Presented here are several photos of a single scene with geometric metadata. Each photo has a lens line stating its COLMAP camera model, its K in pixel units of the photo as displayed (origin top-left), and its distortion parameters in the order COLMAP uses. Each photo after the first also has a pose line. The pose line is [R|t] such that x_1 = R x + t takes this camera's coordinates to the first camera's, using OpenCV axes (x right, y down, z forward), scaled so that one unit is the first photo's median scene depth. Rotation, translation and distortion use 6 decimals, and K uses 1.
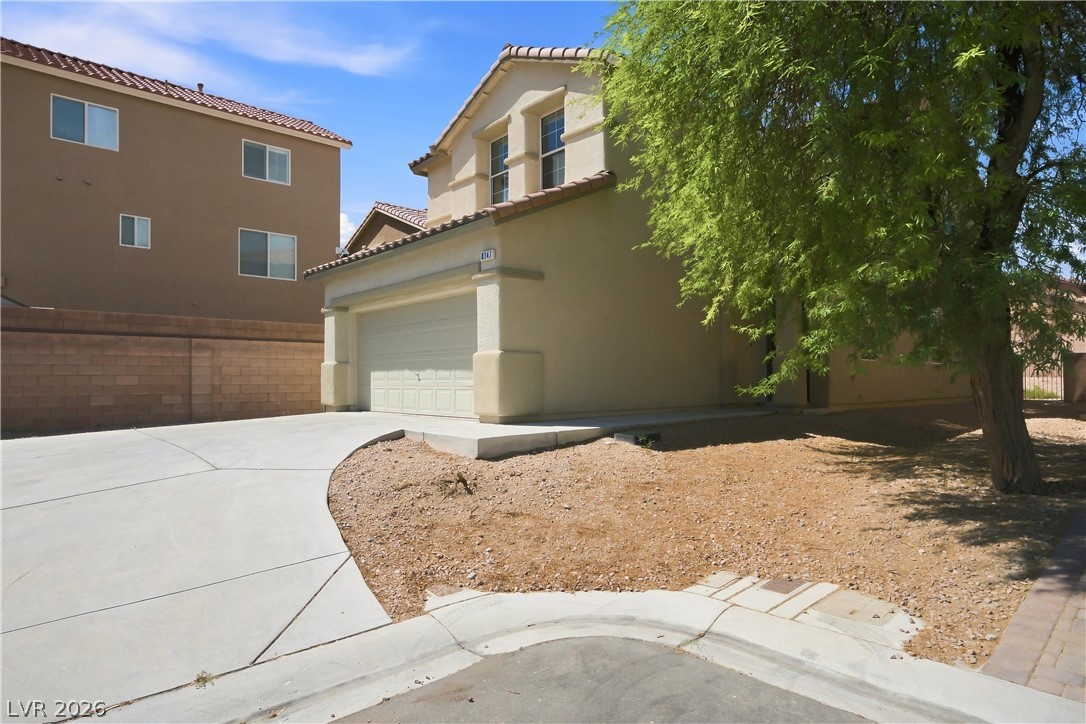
lens RADIAL K [[606.6, 0, 543.0], [0, 606.6, 362.0], [0, 0, 1]] dist [-0.005643, -0.000396]
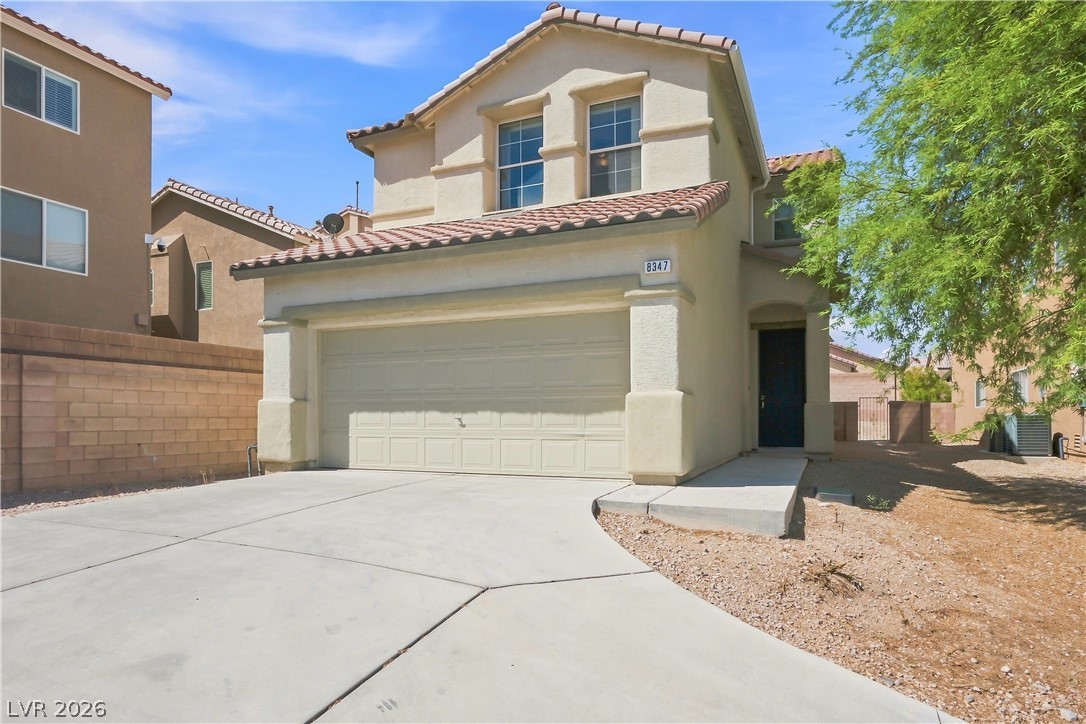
lens RADIAL K [[643.2, 0, 541.0], [0, 643.2, 402.7], [0, 0, 1]] dist [0.000976, 0.000670]
pose [[0.913884, 0.015857, 0.405666, -0.375894], [-0.017288, 0.999851, -0.000136, -0.000321], [-0.405607, -0.006889, 0.914021, 0.212658]]
